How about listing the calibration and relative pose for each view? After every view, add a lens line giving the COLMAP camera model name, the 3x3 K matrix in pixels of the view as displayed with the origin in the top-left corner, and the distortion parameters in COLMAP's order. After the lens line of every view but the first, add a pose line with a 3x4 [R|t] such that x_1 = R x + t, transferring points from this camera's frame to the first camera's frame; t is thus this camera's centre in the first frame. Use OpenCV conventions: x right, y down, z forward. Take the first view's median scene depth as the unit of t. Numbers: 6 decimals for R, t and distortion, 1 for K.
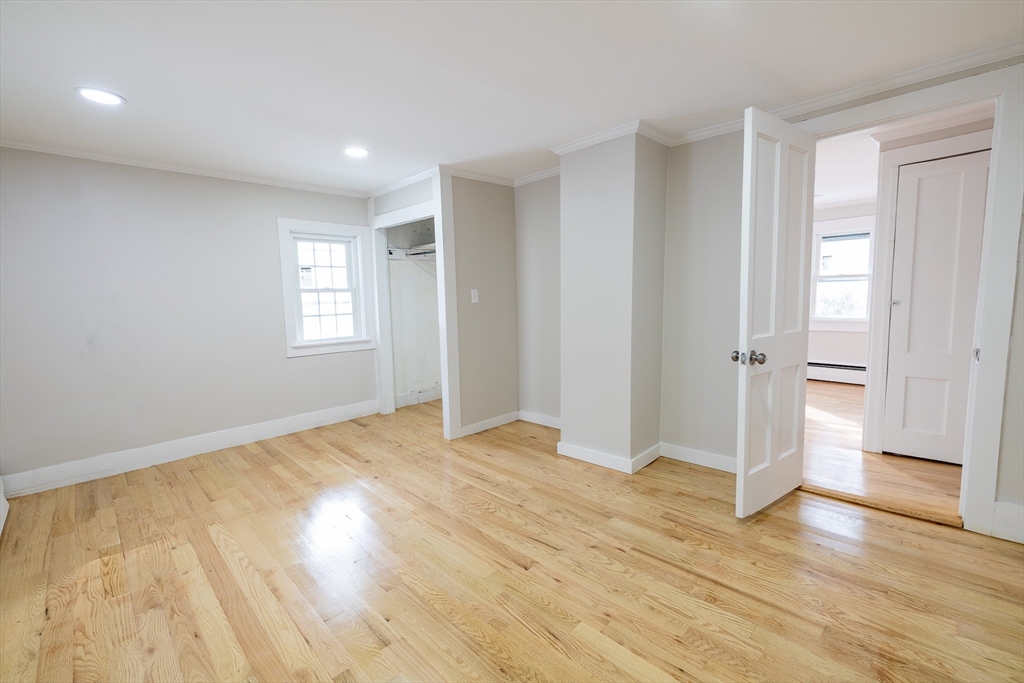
lens RADIAL K [[438.4, 0, 512.0], [0, 438.4, 341.5], [0, 0, 1]] dist [0.002349, -0.000069]
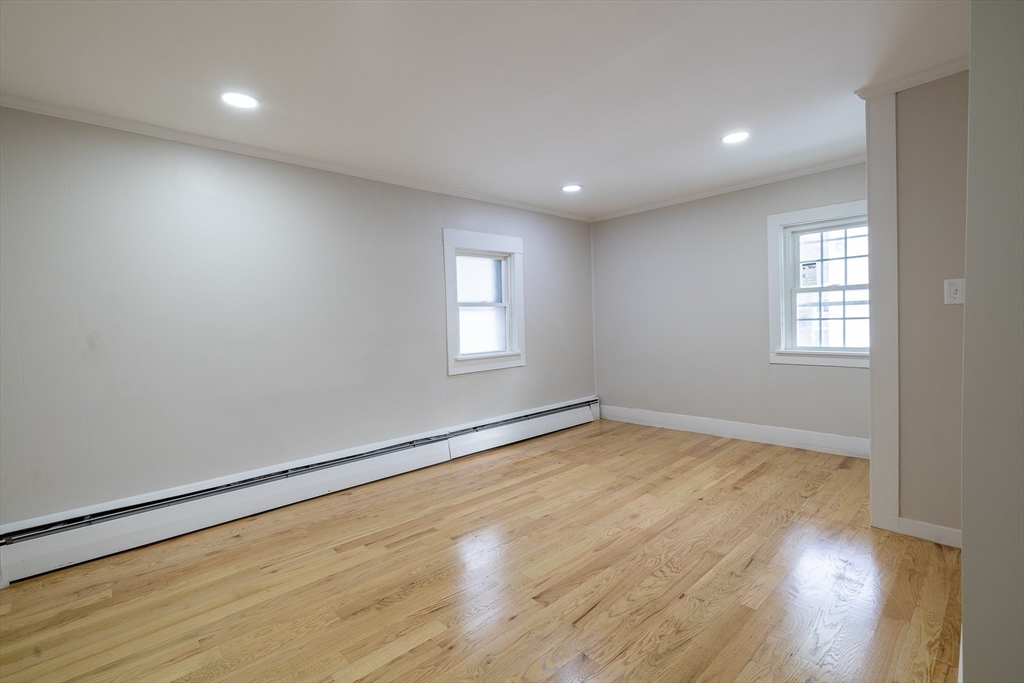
lens RADIAL K [[461.8, 0, 512.0], [0, 461.8, 341.5], [0, 0, 1]] dist [-0.001681, -0.000046]
pose [[-0.041785, 0.075732, -0.996252, 0.569950], [-0.064499, 0.994839, 0.078330, -0.059121], [0.997043, 0.067530, -0.036685, 0.555313]]
